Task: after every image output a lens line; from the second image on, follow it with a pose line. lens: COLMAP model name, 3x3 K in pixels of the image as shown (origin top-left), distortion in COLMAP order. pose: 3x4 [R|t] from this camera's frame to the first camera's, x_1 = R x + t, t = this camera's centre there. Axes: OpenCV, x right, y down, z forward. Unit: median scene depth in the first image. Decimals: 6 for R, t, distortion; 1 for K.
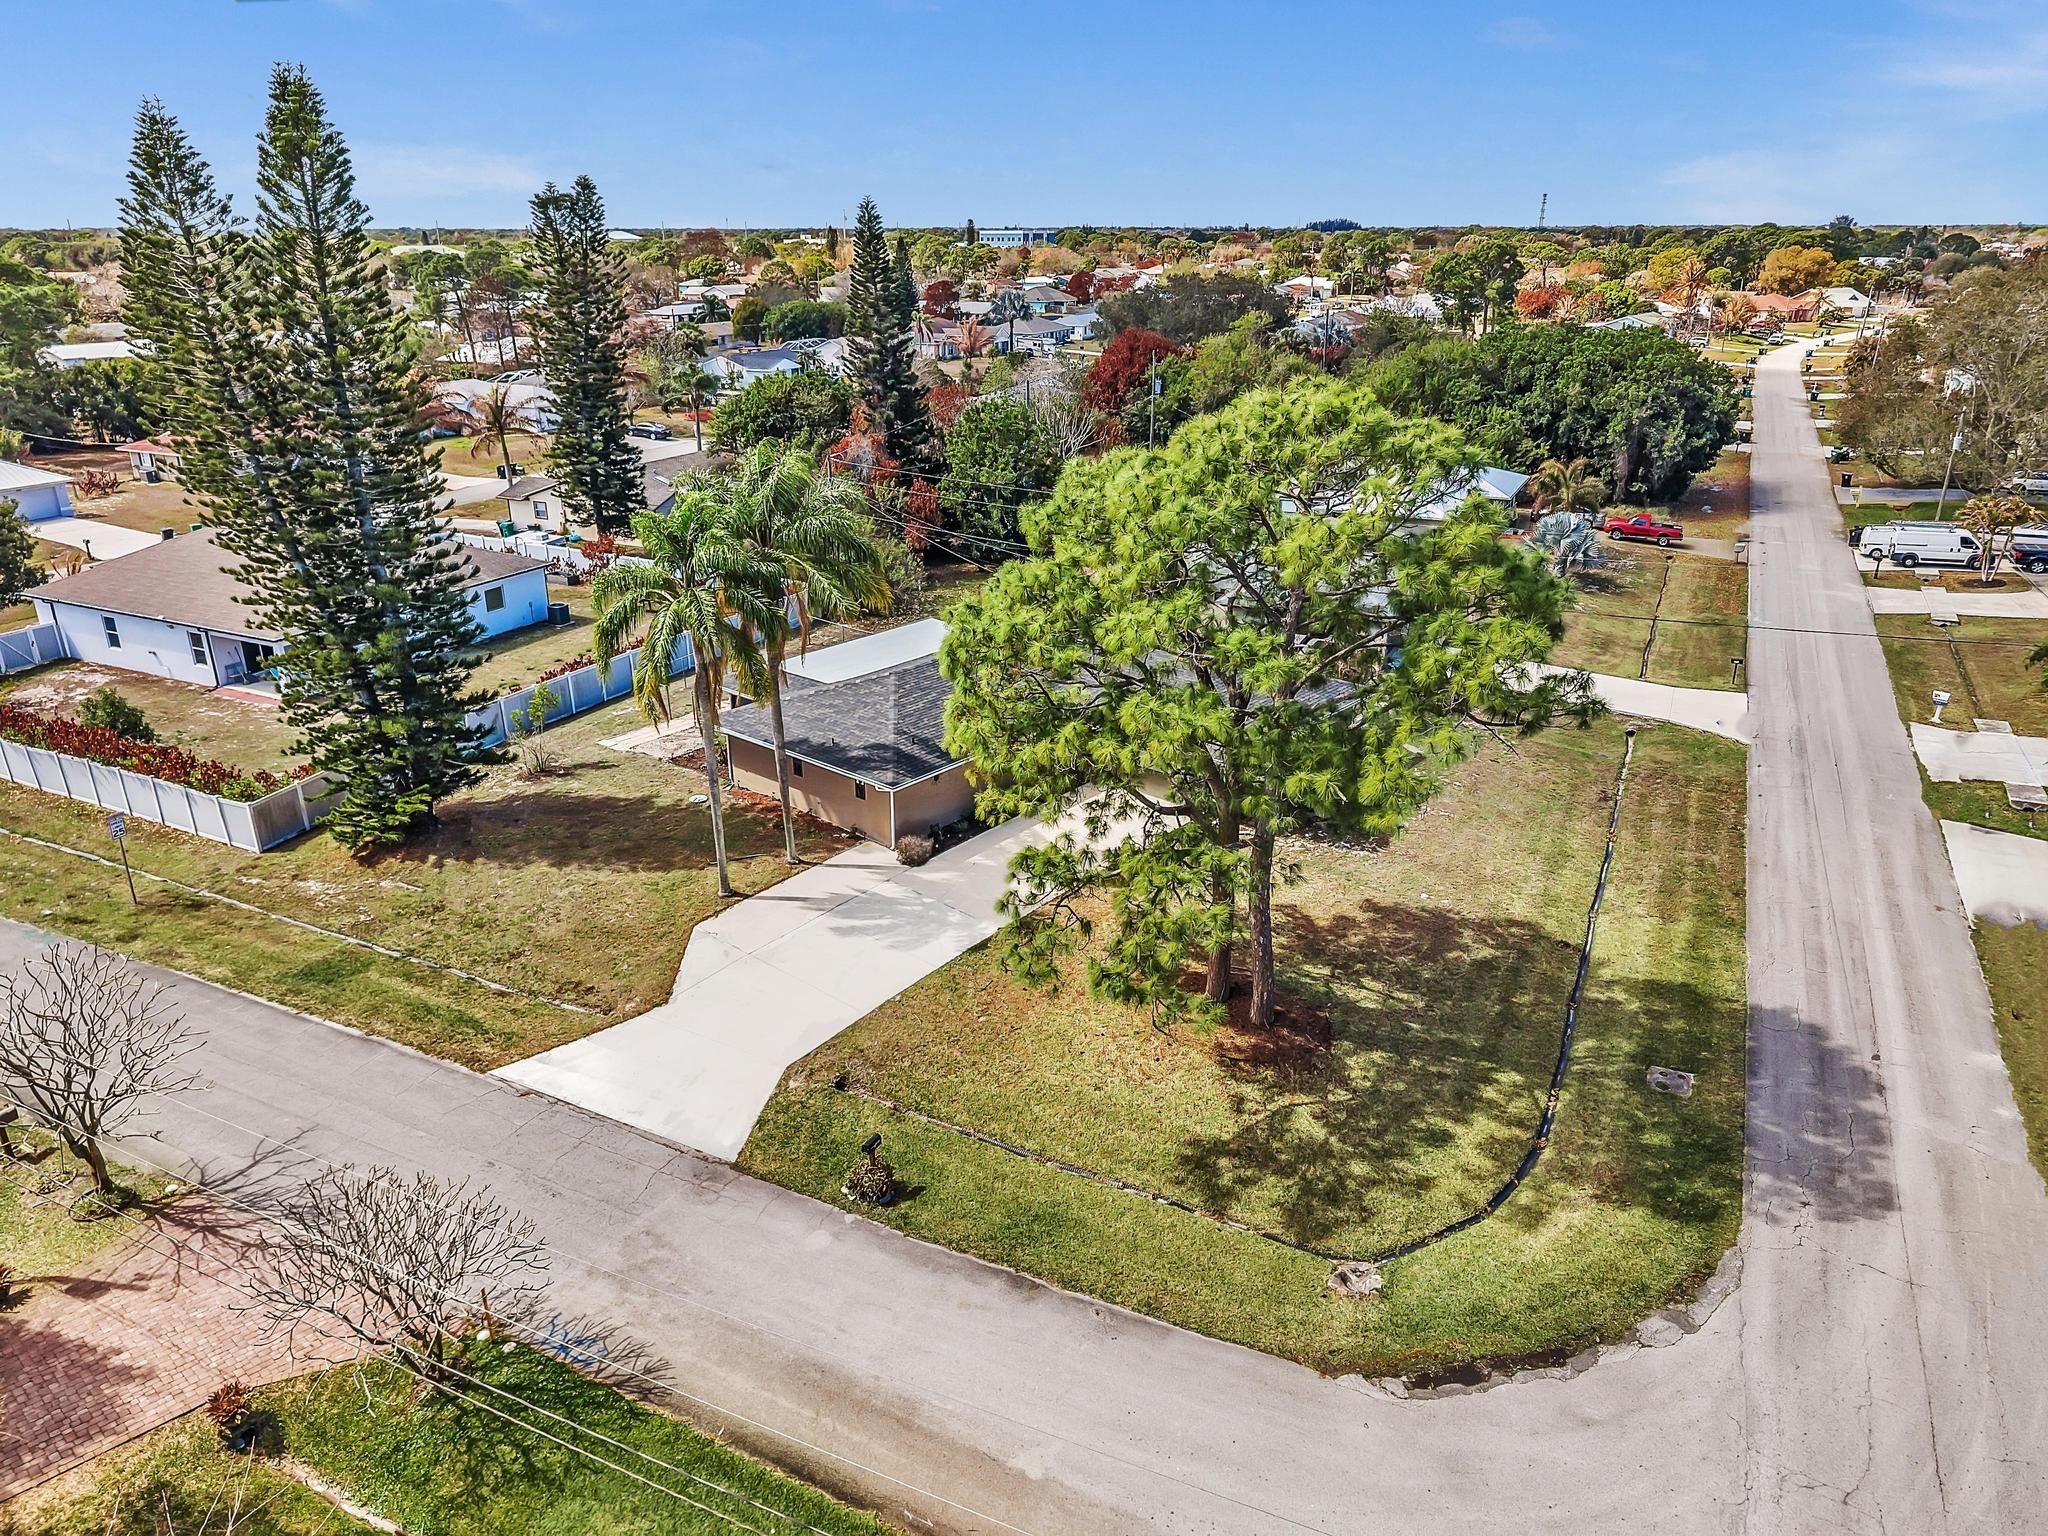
lens RADIAL K [[1366.1, 0, 1029.9], [0, 1366.1, 768.6], [0, 0, 1]] dist [0.038660, -0.039737]
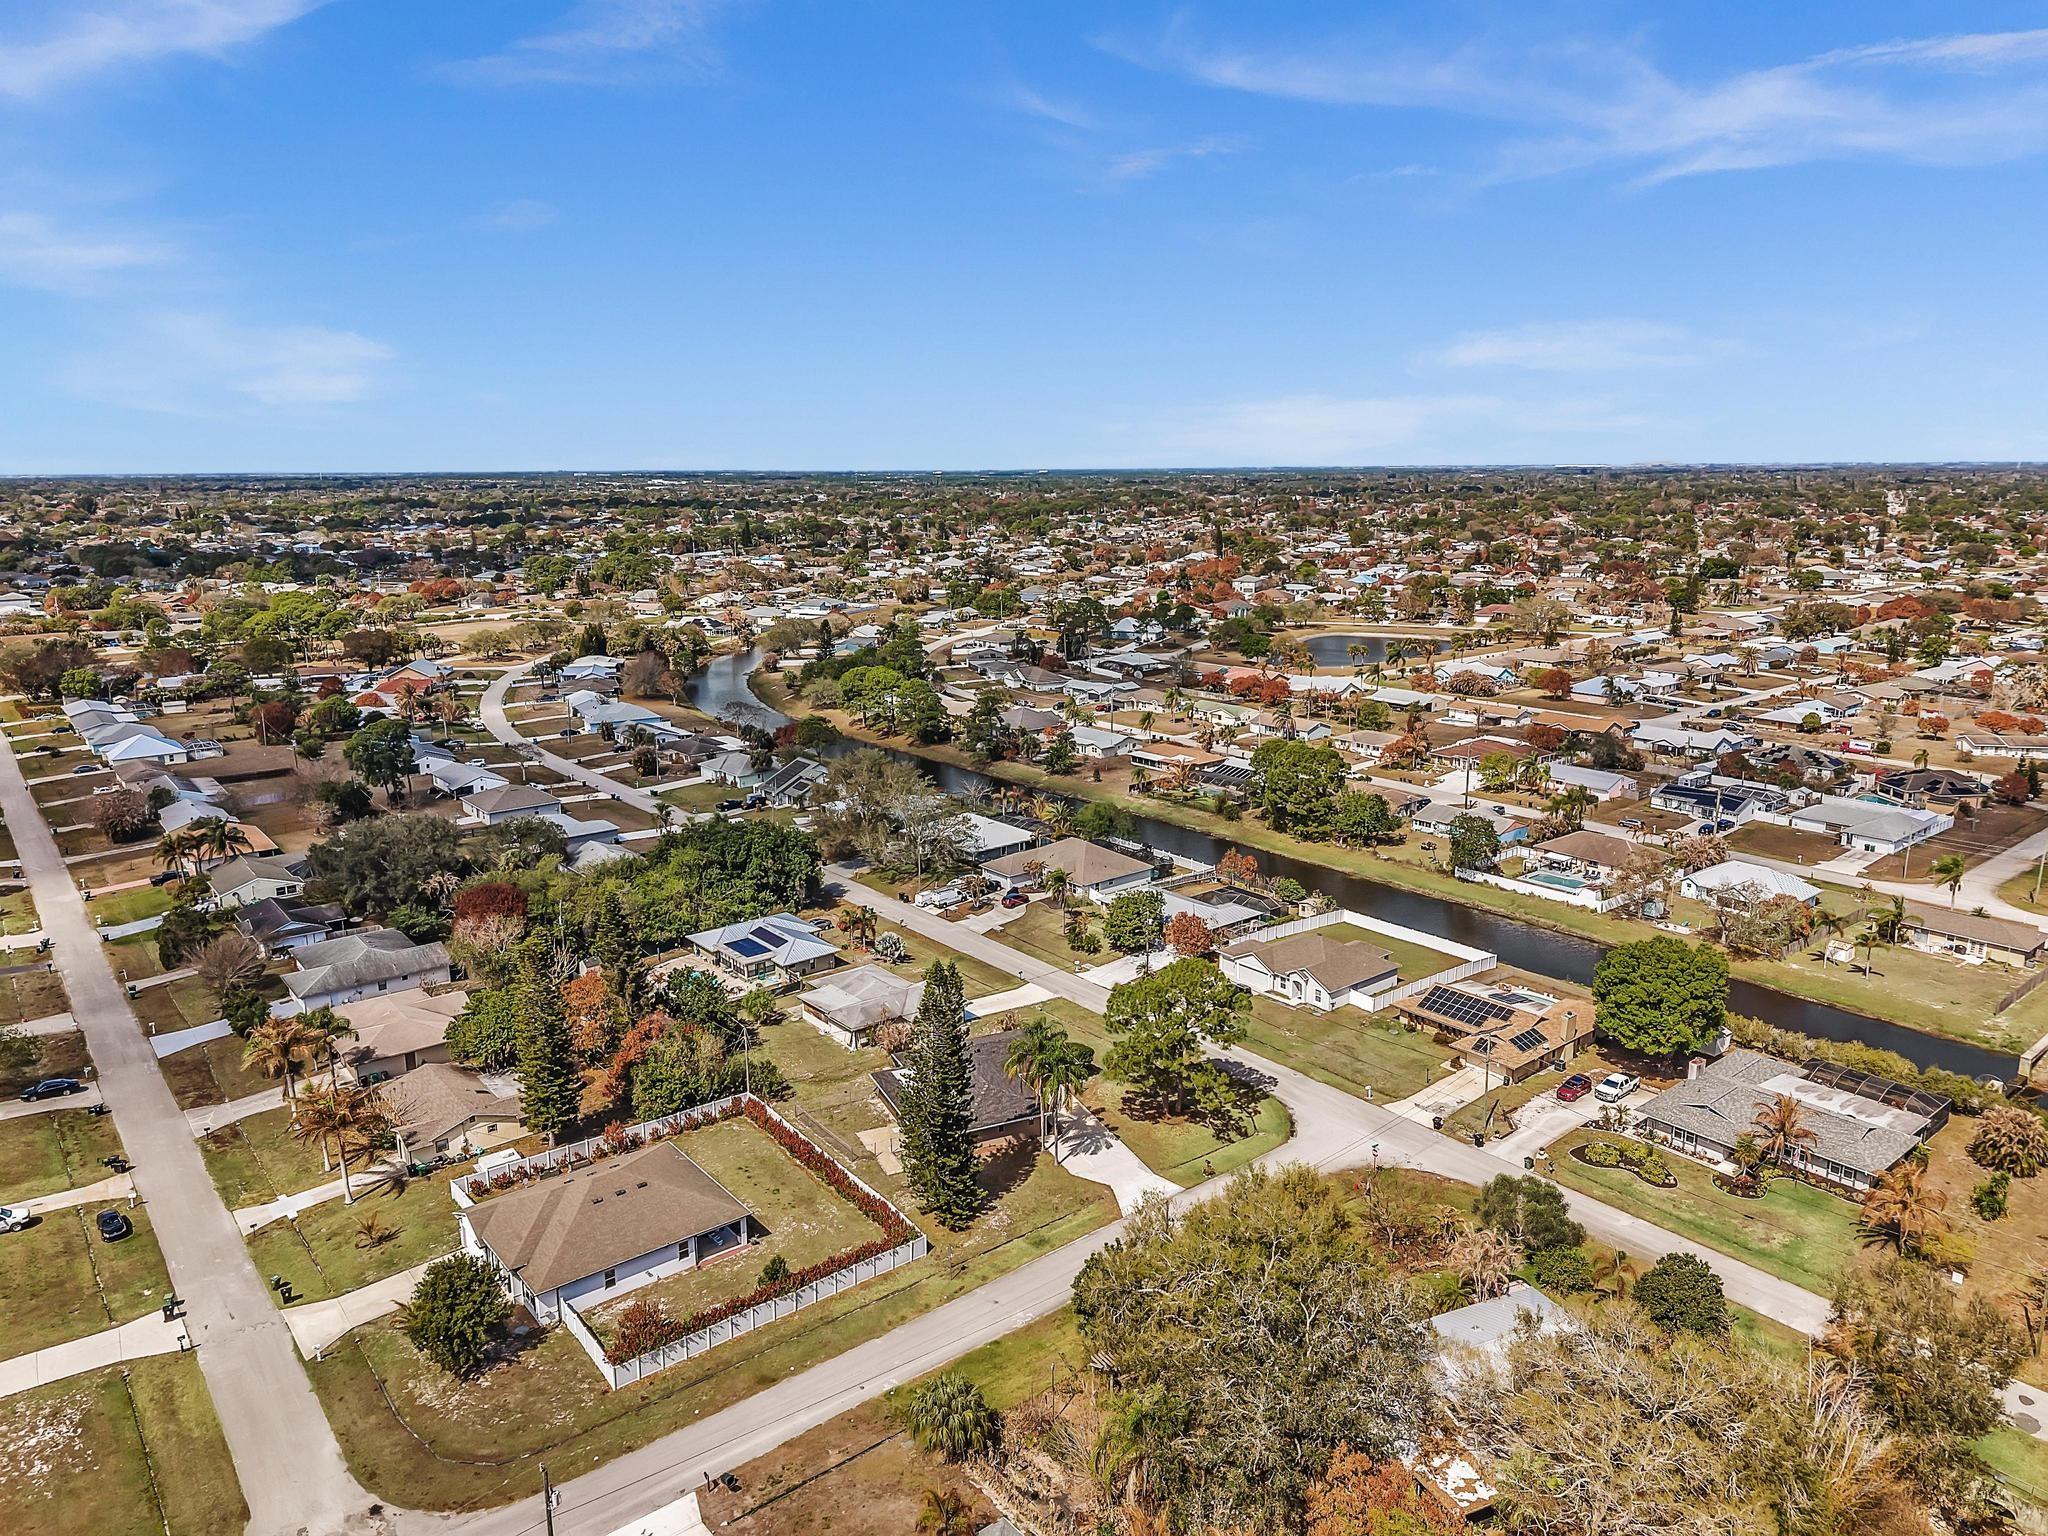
lens RADIAL K [[1366.1, 0, 1029.9], [0, 1366.1, 768.6], [0, 0, 1]] dist [0.038660, -0.039737]
pose [[0.408708, -0.196929, 0.891166, -3.103068], [0.332179, 0.941569, 0.055723, -1.032304], [-0.850068, 0.273252, 0.450242, -0.615140]]
